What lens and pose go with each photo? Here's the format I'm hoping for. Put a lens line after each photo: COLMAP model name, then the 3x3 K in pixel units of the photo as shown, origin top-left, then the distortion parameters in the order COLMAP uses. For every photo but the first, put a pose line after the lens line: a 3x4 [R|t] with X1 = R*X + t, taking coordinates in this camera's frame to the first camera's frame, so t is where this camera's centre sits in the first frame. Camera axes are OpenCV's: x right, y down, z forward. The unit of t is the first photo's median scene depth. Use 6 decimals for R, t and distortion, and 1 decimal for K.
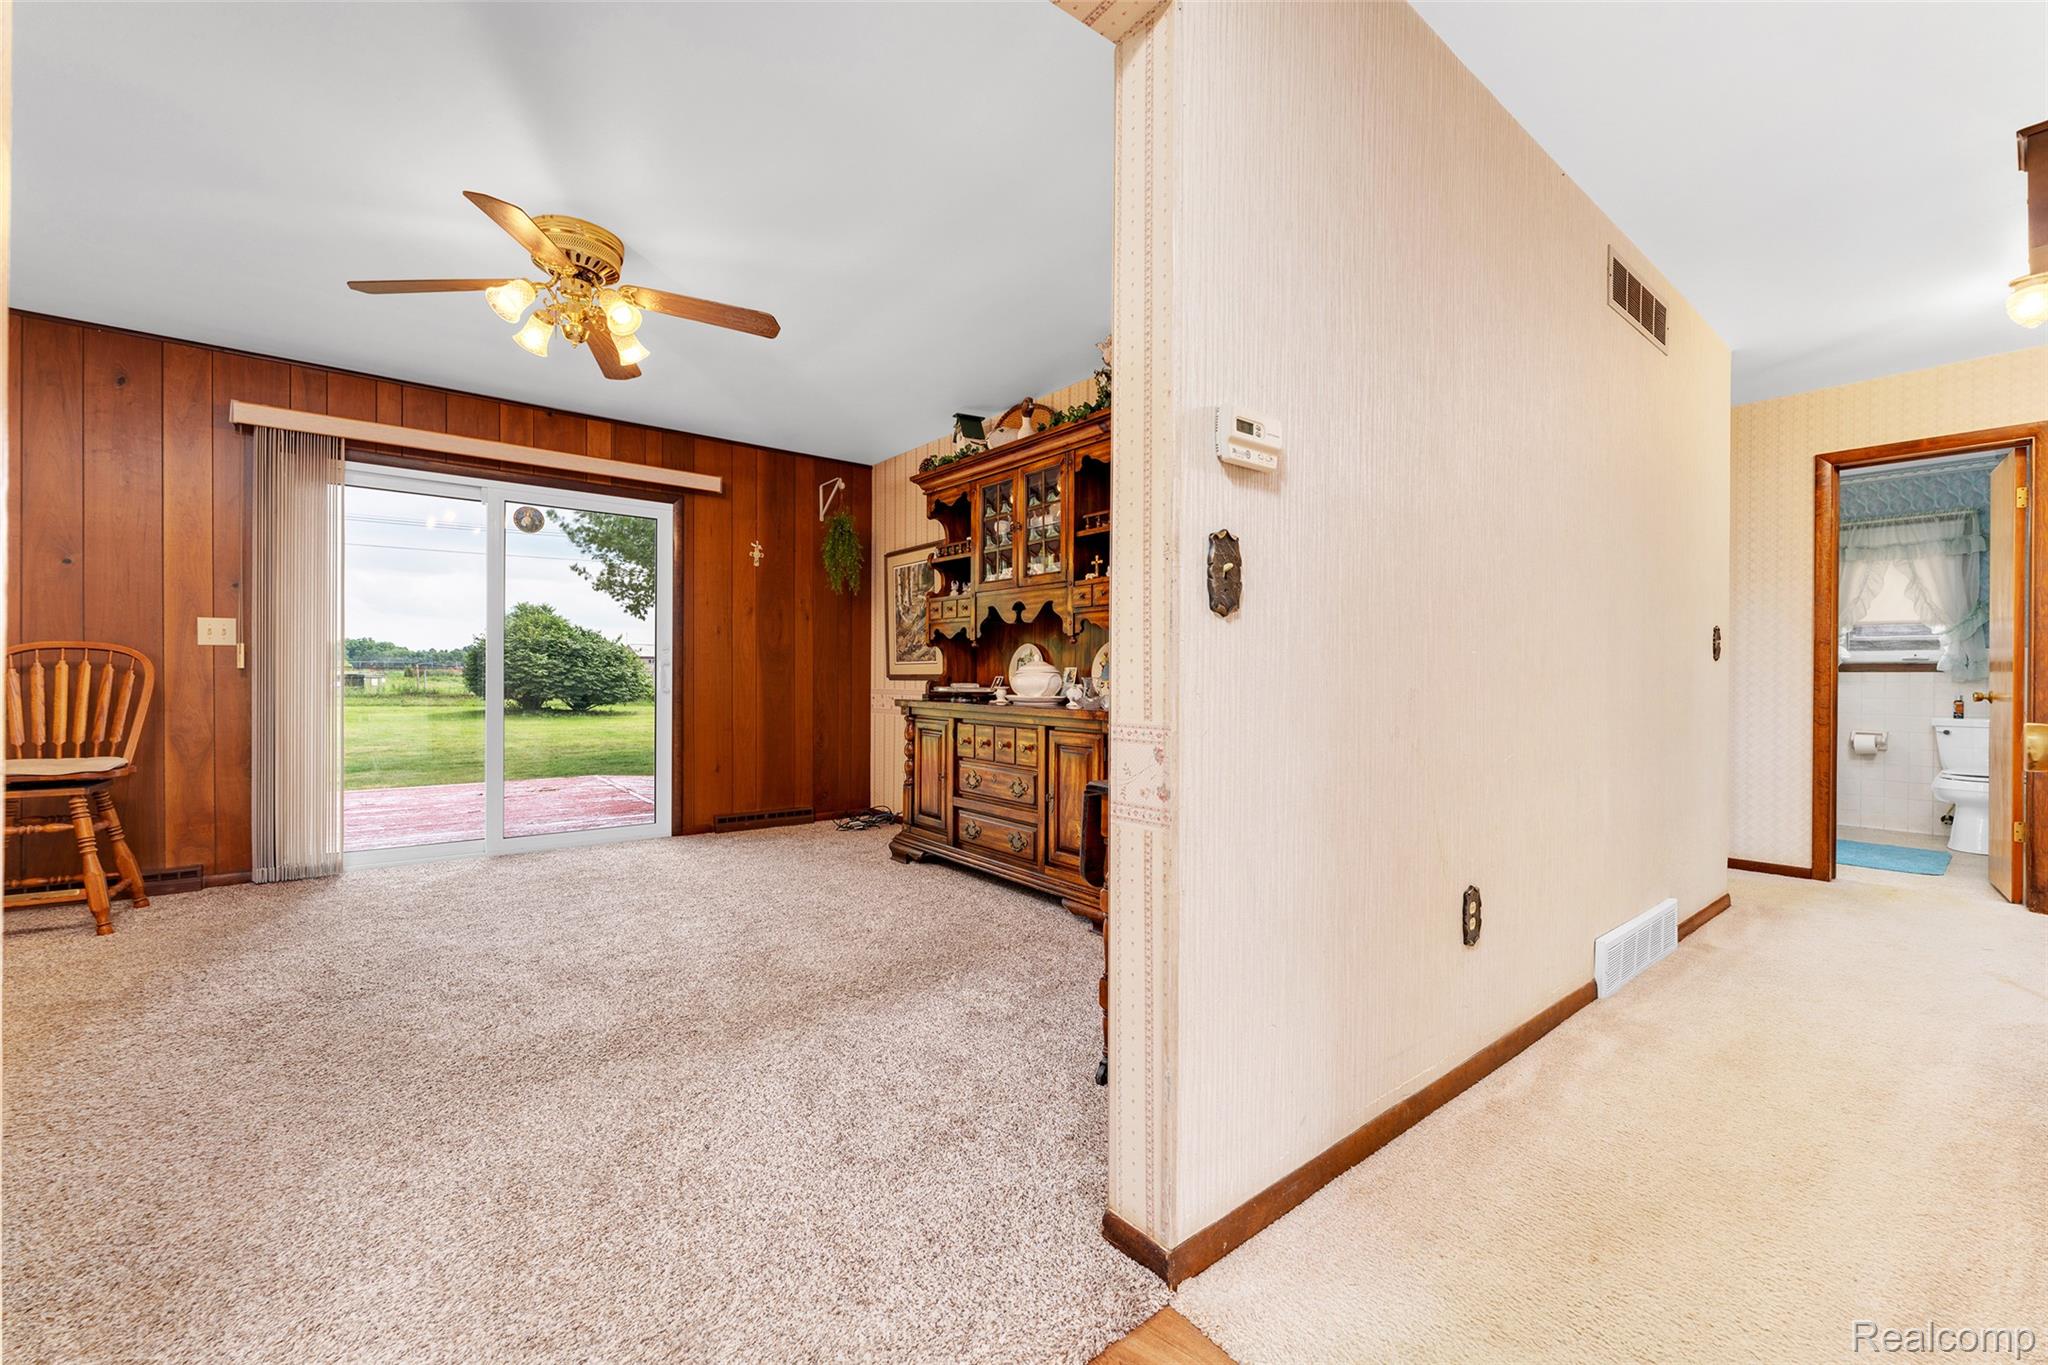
lens RADIAL K [[824.5, 0, 1024.0], [0, 824.5, 682.5], [0, 0, 1]] dist [-0.017563, -0.000030]
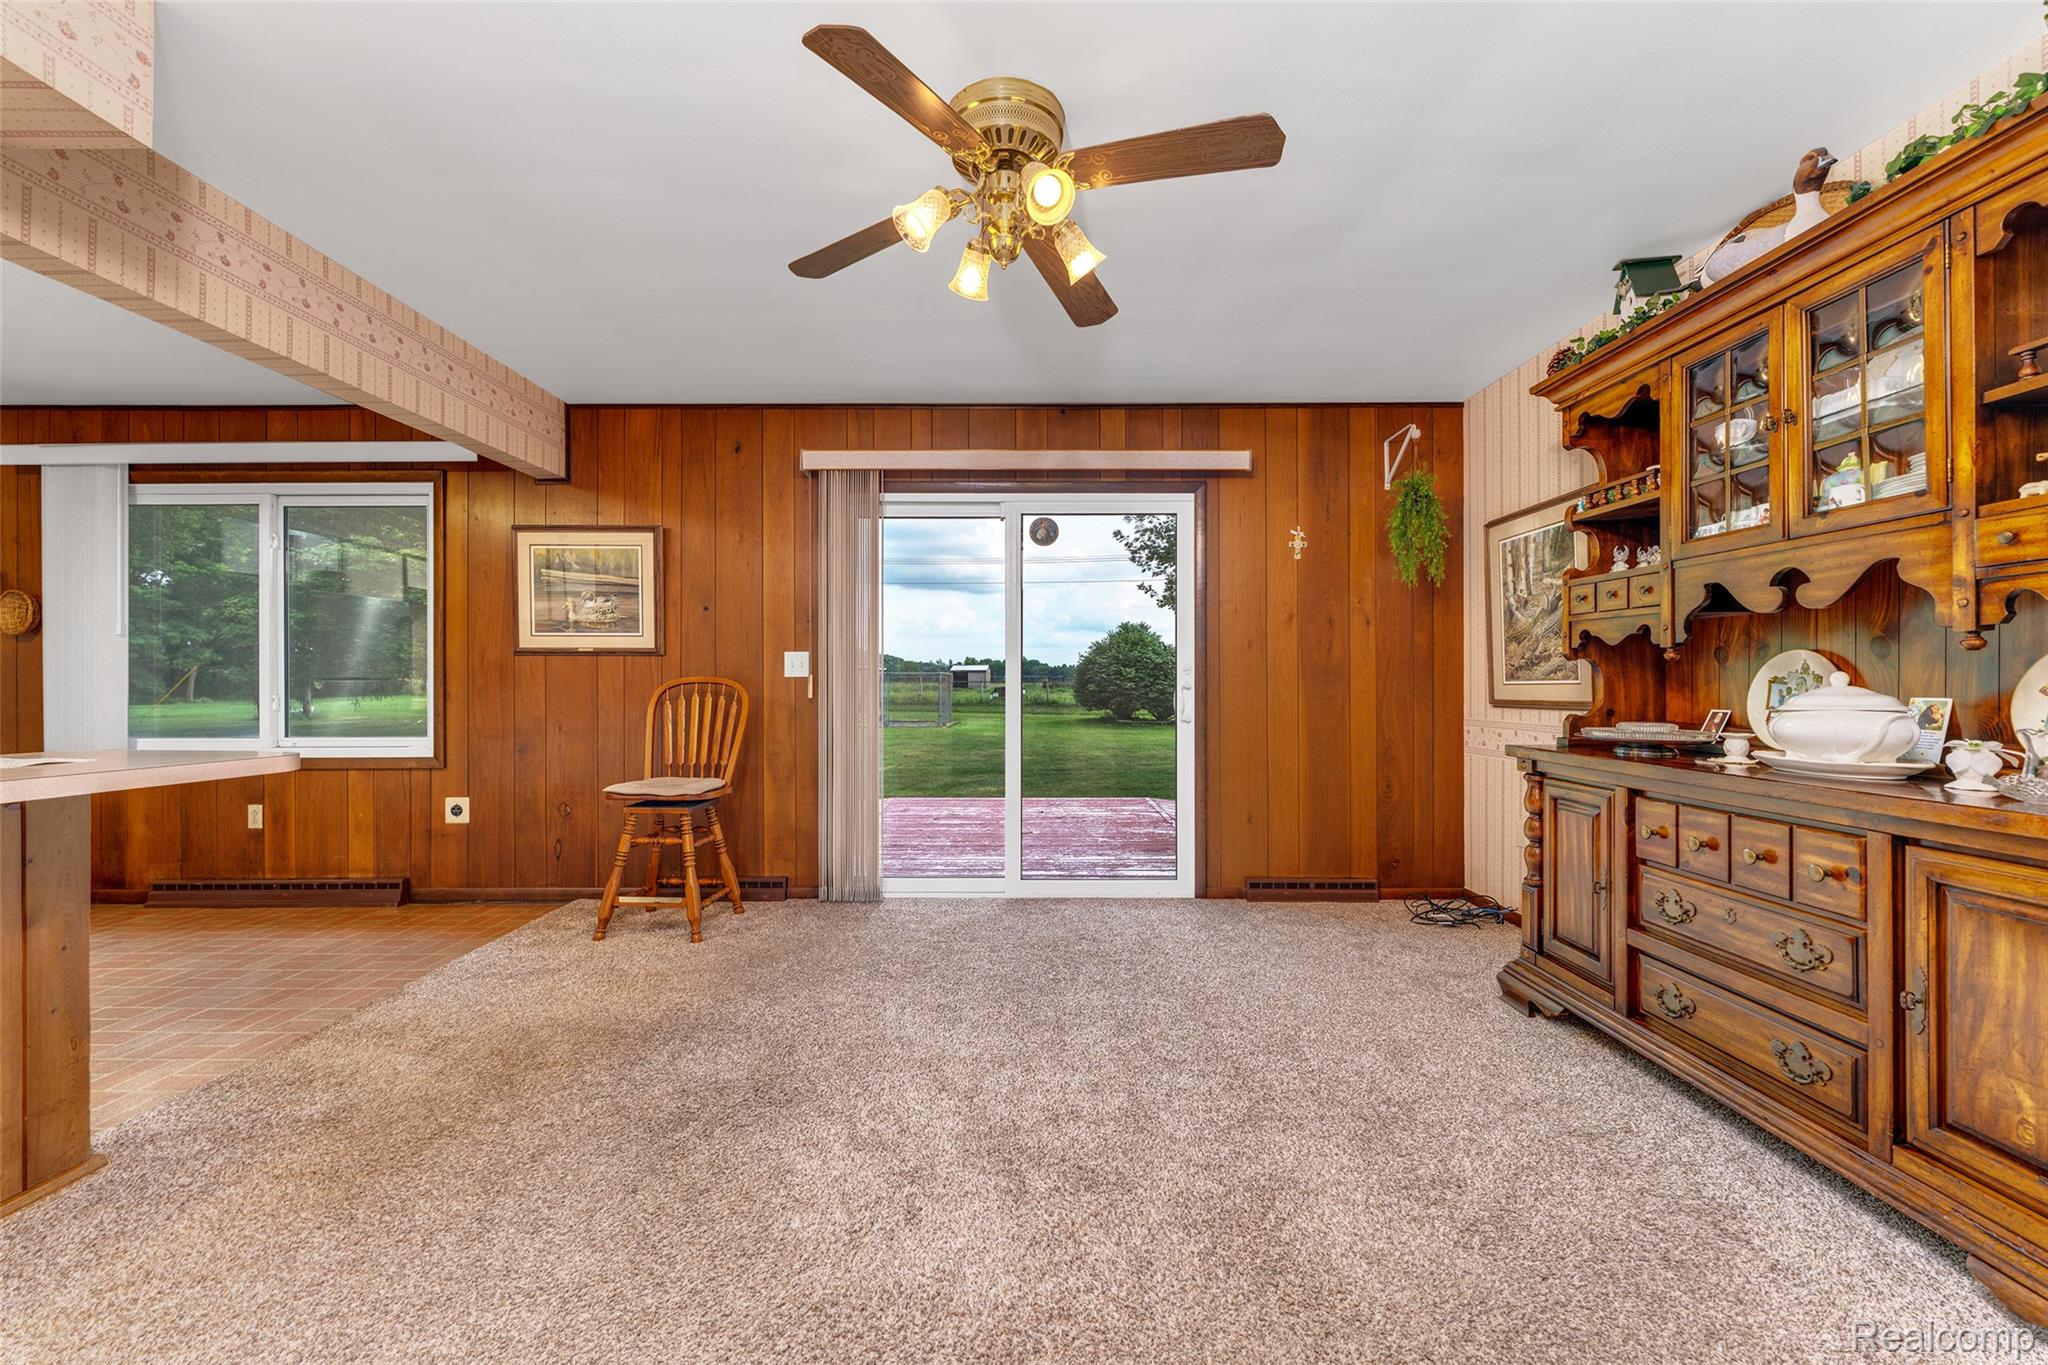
lens RADIAL K [[825.5, 0, 1032.9], [0, 825.5, 687.2], [0, 0, 1]] dist [-0.000156, 0.000154]
pose [[0.785849, -0.006765, -0.618382, -0.053974], [0.004261, 0.999976, -0.005526, -0.023282], [0.618404, 0.001708, 0.785858, 0.302507]]
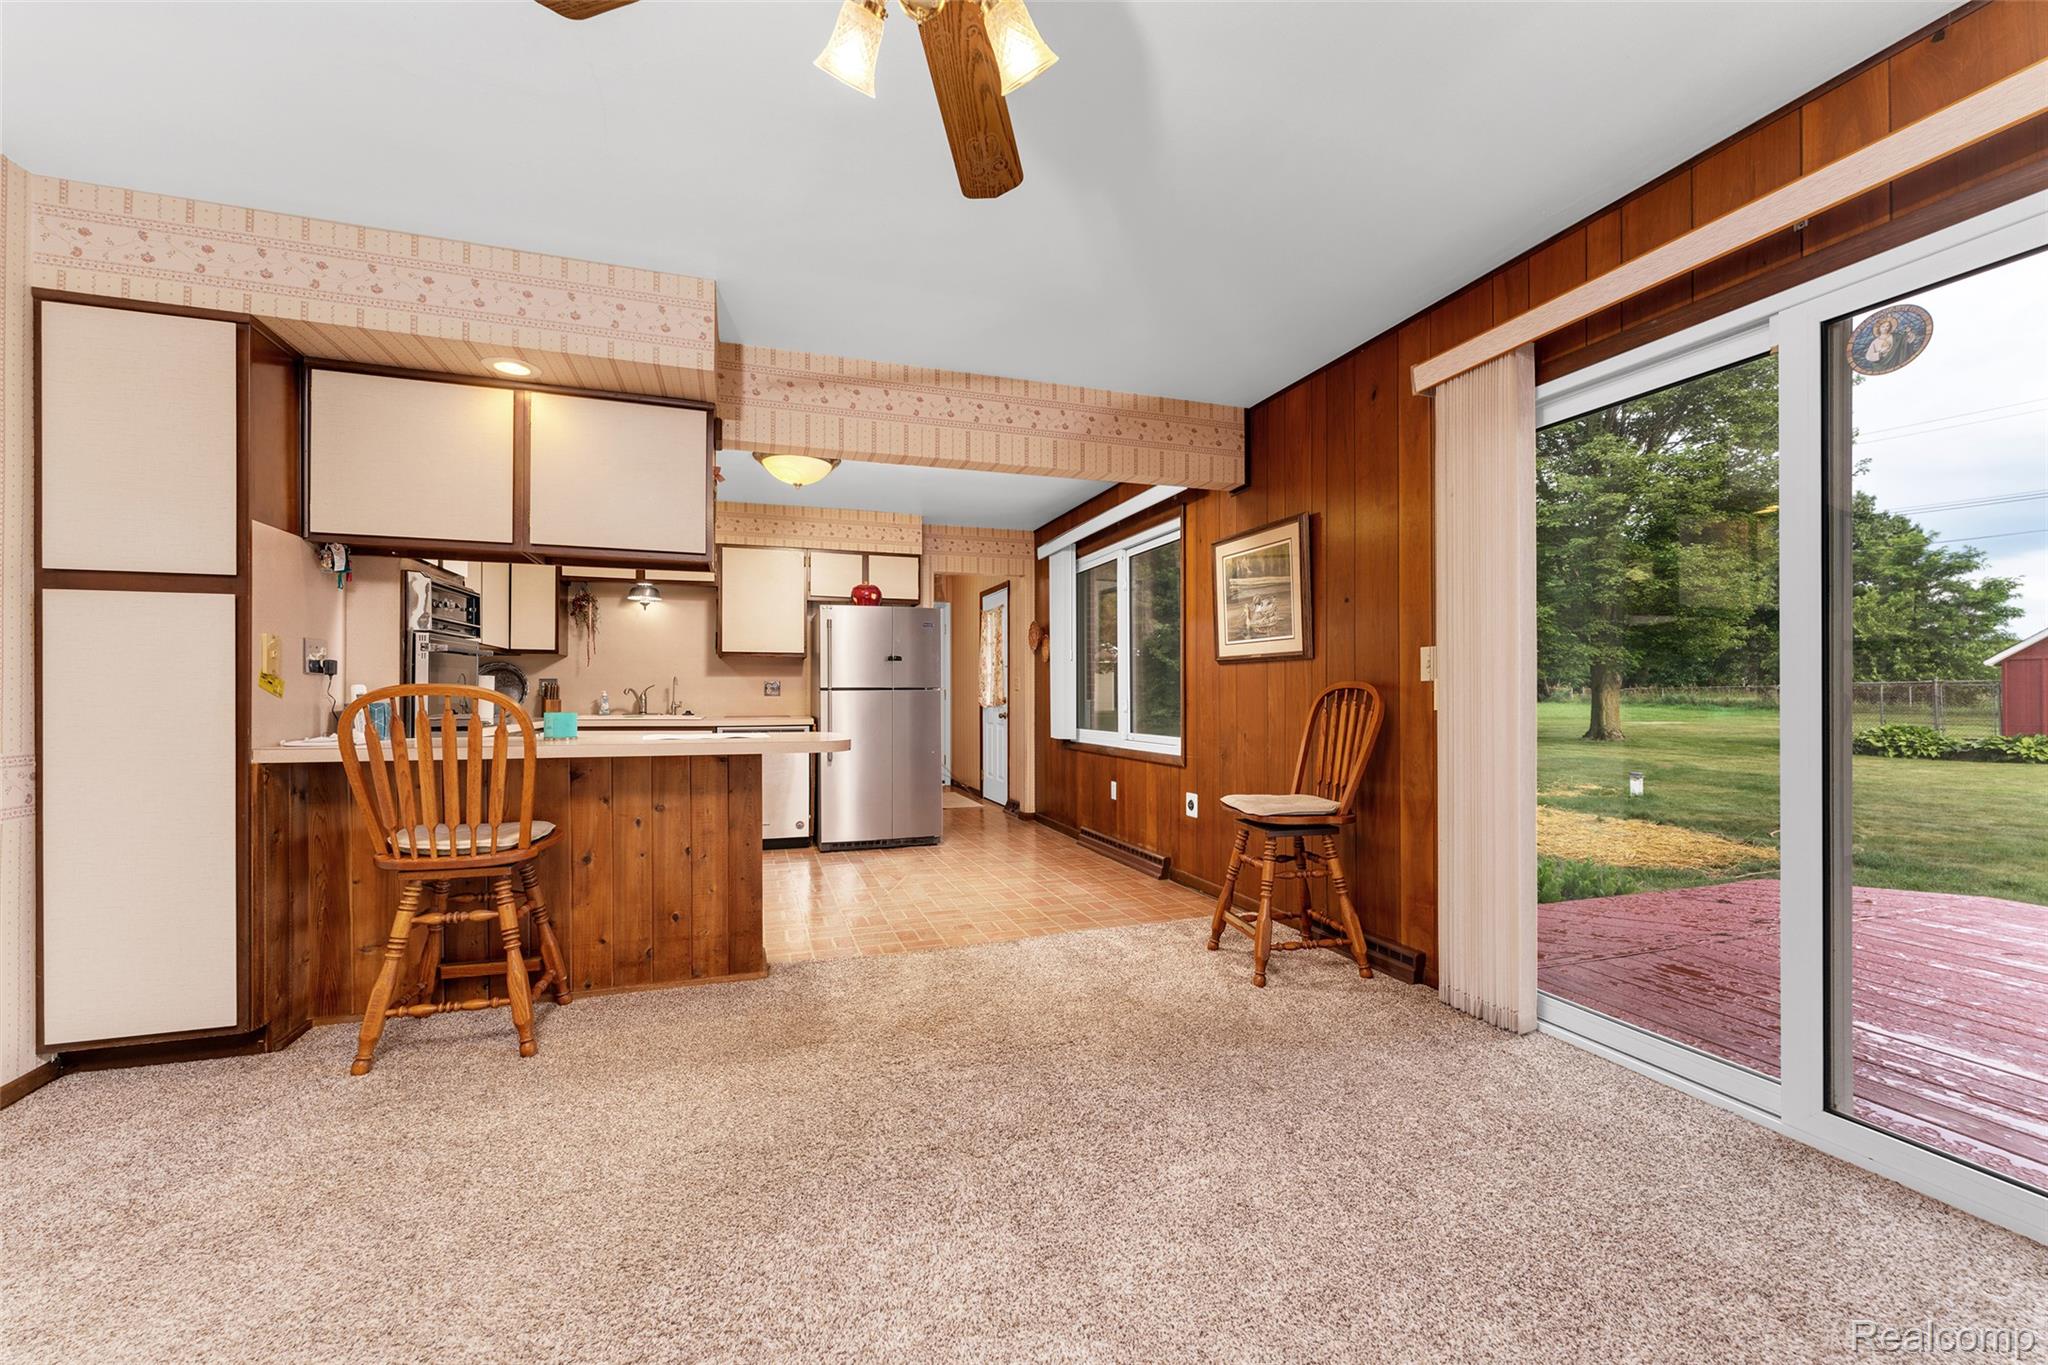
lens RADIAL K [[825.5, 0, 1032.9], [0, 825.5, 687.2], [0, 0, 1]] dist [-0.000156, 0.000154]
pose [[-0.335274, -0.017171, -0.941964, -0.100892], [-0.006155, 0.999852, -0.016036, -0.022582], [0.942100, 0.000422, -0.335331, 0.871966]]
